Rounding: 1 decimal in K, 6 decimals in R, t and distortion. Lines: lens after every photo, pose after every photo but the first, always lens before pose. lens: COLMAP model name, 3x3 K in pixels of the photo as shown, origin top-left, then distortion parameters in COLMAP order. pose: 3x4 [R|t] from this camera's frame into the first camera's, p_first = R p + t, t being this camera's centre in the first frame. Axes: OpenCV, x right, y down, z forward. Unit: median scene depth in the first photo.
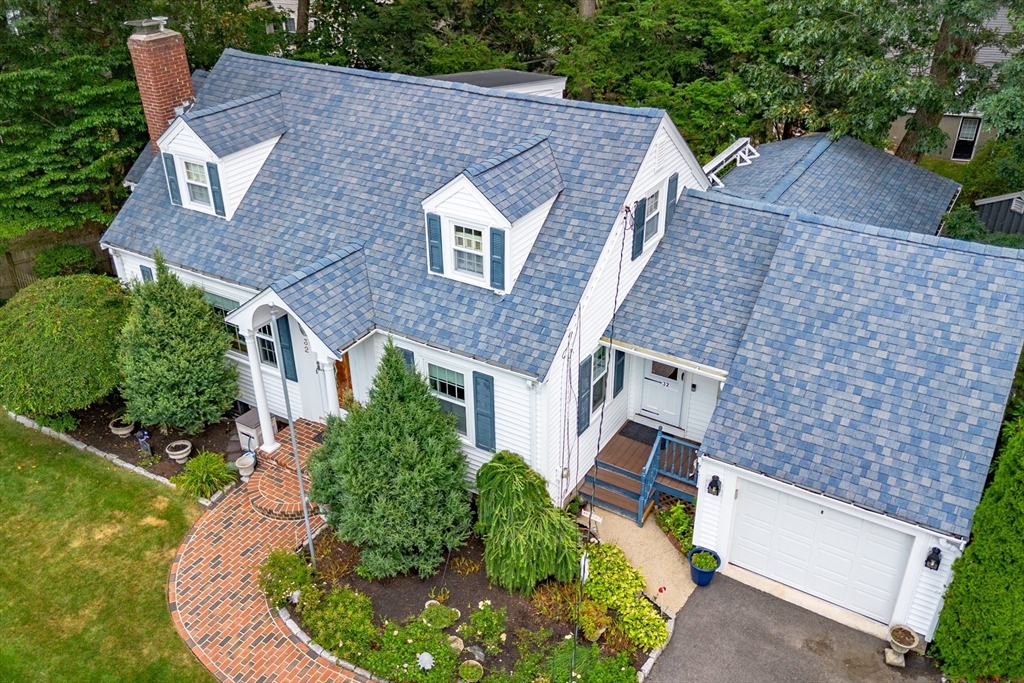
lens RADIAL K [[887.9, 0, 508.9], [0, 887.9, 337.3], [0, 0, 1]] dist [0.017605, -0.010174]
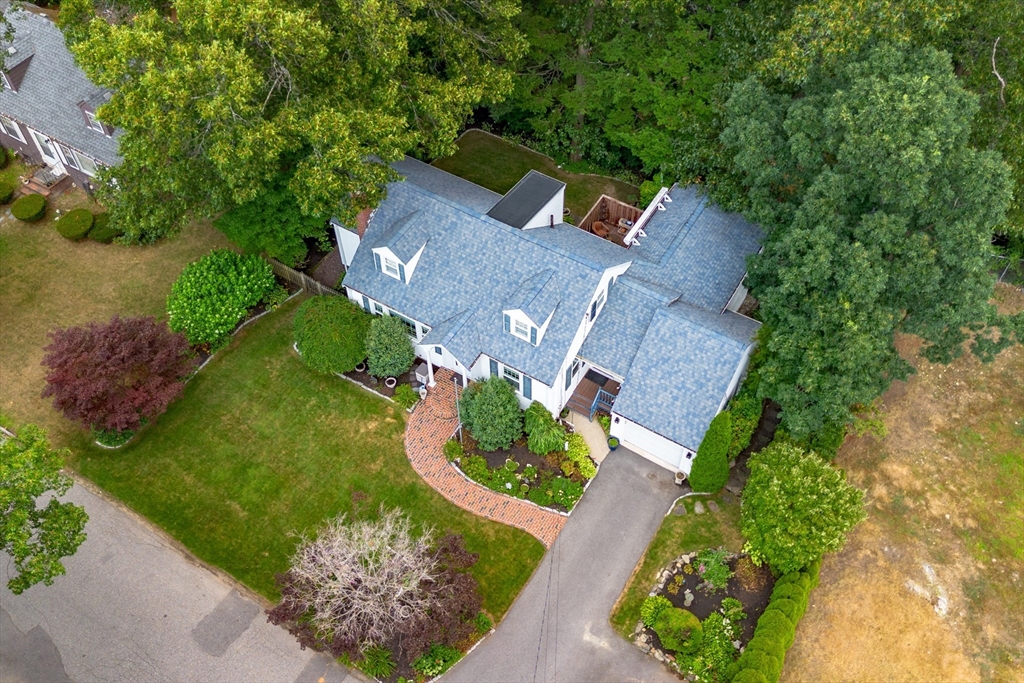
lens RADIAL K [[887.9, 0, 504.0], [0, 887.9, 335.6], [0, 0, 1]] dist [0.017605, -0.010174]
pose [[0.999905, 0.000085, -0.013783, -0.059319], [0.004943, 0.931262, 0.364317, -0.955970], [0.012866, -0.364351, 0.931173, -1.257727]]
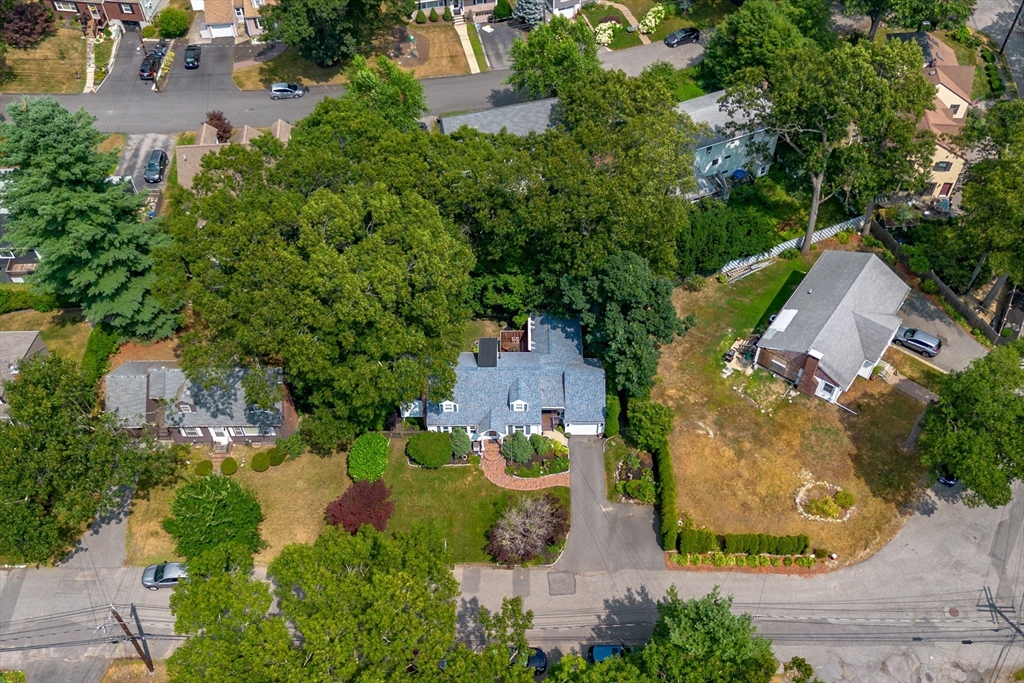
lens RADIAL K [[930.2, 0, 509.3], [0, 930.2, 334.8], [0, 0, 1]] dist [0.031690, 0.005204]
pose [[0.854339, -0.412400, 0.316277, -1.739975], [0.275199, 0.875213, 0.397830, -2.809000], [-0.440875, -0.252842, 0.861220, -3.846397]]
